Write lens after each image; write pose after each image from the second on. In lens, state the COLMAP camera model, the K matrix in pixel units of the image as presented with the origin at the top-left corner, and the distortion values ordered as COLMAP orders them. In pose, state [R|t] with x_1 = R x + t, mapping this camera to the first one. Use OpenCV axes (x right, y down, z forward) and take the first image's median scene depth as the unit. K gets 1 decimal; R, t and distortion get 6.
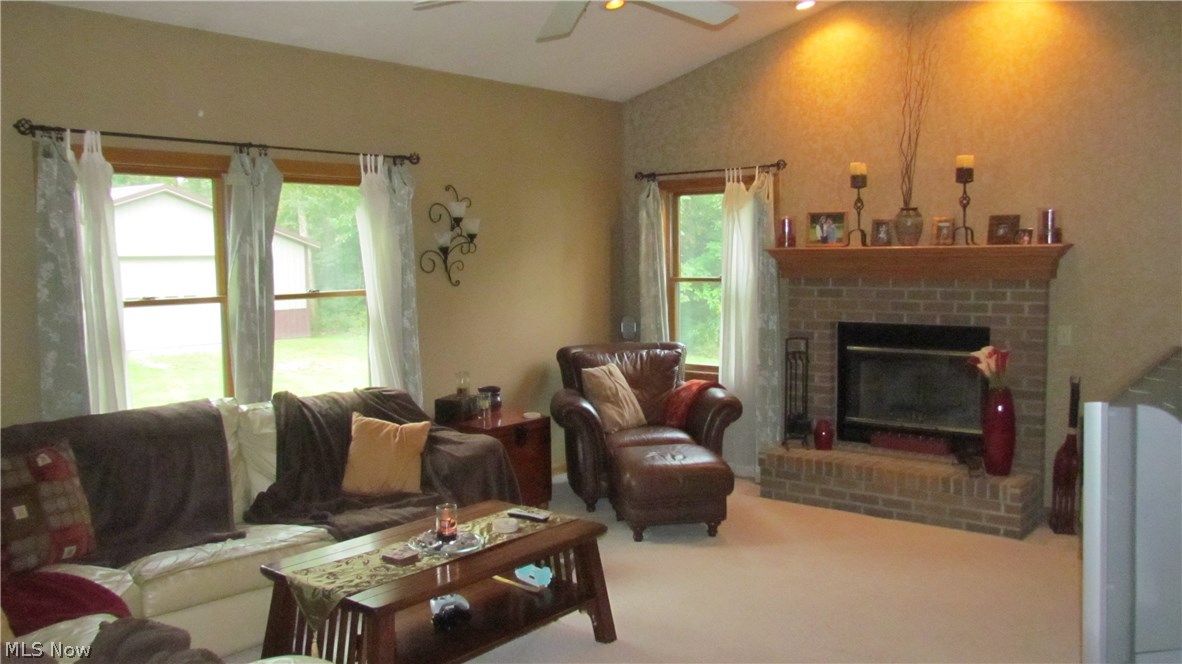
lens RADIAL K [[999.9, 0, 589.9], [0, 999.9, 334.4], [0, 0, 1]] dist [0.005506, 0.002692]
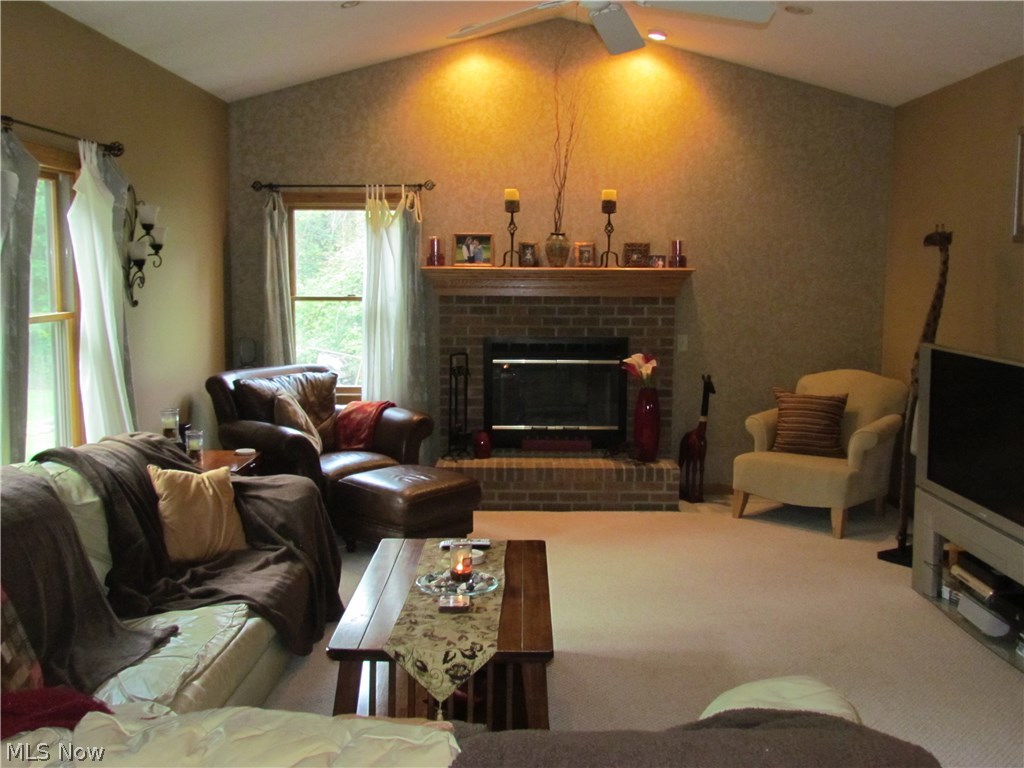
lens RADIAL K [[990.9, 0, 511.6], [0, 990.9, 382.2], [0, 0, 1]] dist [-0.025332, 0.000000]
pose [[0.773201, -0.053033, 0.631940, -0.415550], [0.038066, 0.998582, 0.037226, -0.003317], [-0.633018, -0.004727, 0.774123, 0.172675]]
